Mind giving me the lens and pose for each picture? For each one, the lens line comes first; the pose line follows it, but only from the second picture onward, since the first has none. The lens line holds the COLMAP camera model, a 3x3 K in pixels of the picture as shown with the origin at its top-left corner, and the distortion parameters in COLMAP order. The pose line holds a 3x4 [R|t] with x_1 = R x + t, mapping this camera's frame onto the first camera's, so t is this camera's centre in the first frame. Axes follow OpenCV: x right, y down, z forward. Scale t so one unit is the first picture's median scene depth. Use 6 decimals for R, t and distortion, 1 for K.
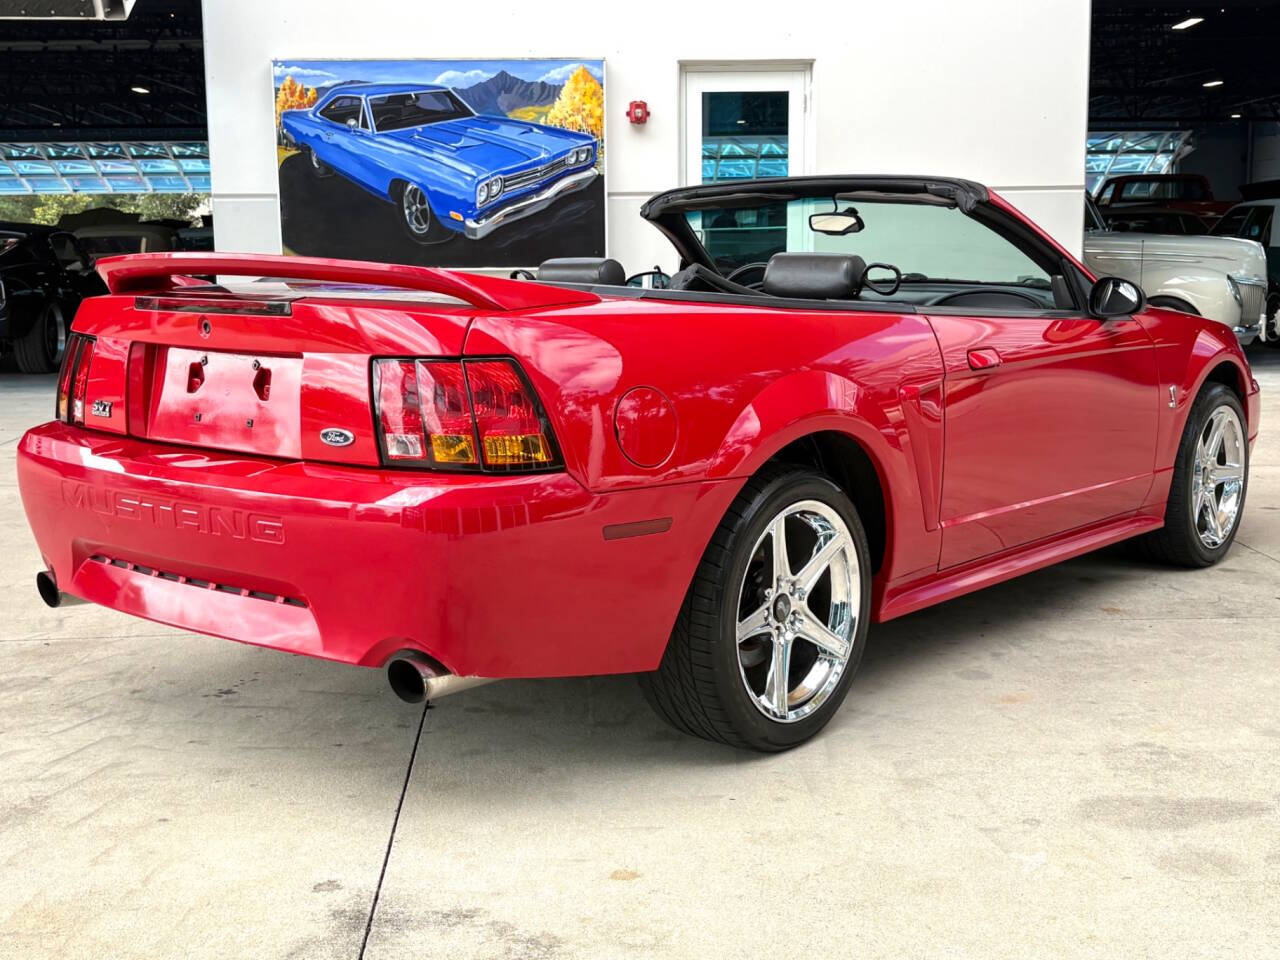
lens RADIAL K [[1514.5, 0, 640.0], [0, 1514.5, 480.0], [0, 0, 1]] dist [0.175890, -0.640951]
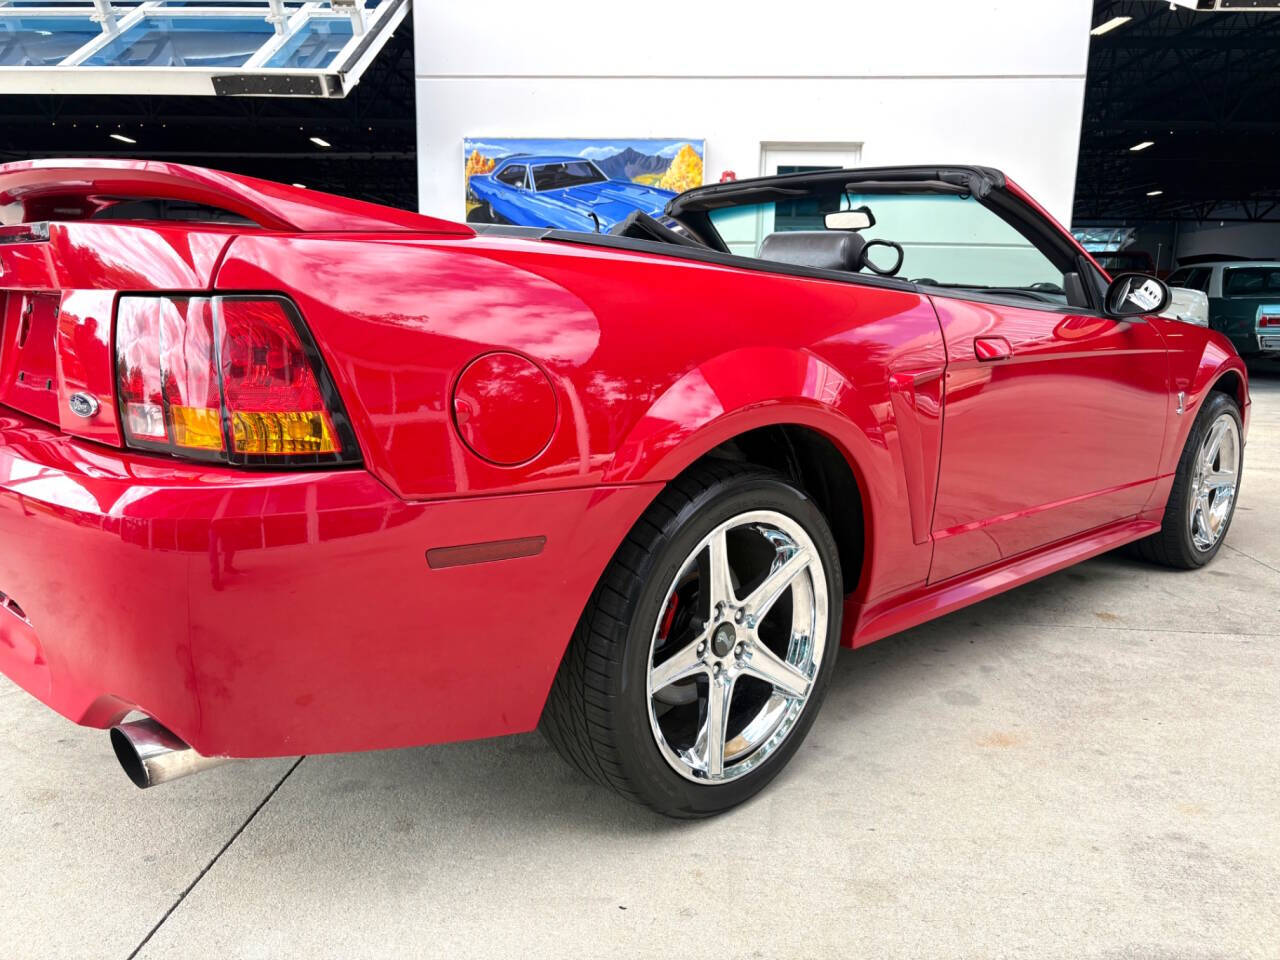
lens RADIAL K [[973.3, 0, 645.7], [0, 973.3, 486.3], [0, 0, 1]] dist [0.013569, 0.001487]
pose [[0.993614, 0.047109, -0.102527, 0.027608], [-0.042926, 0.998168, 0.042635, -0.004902], [0.104348, -0.037962, 0.993816, 0.131099]]
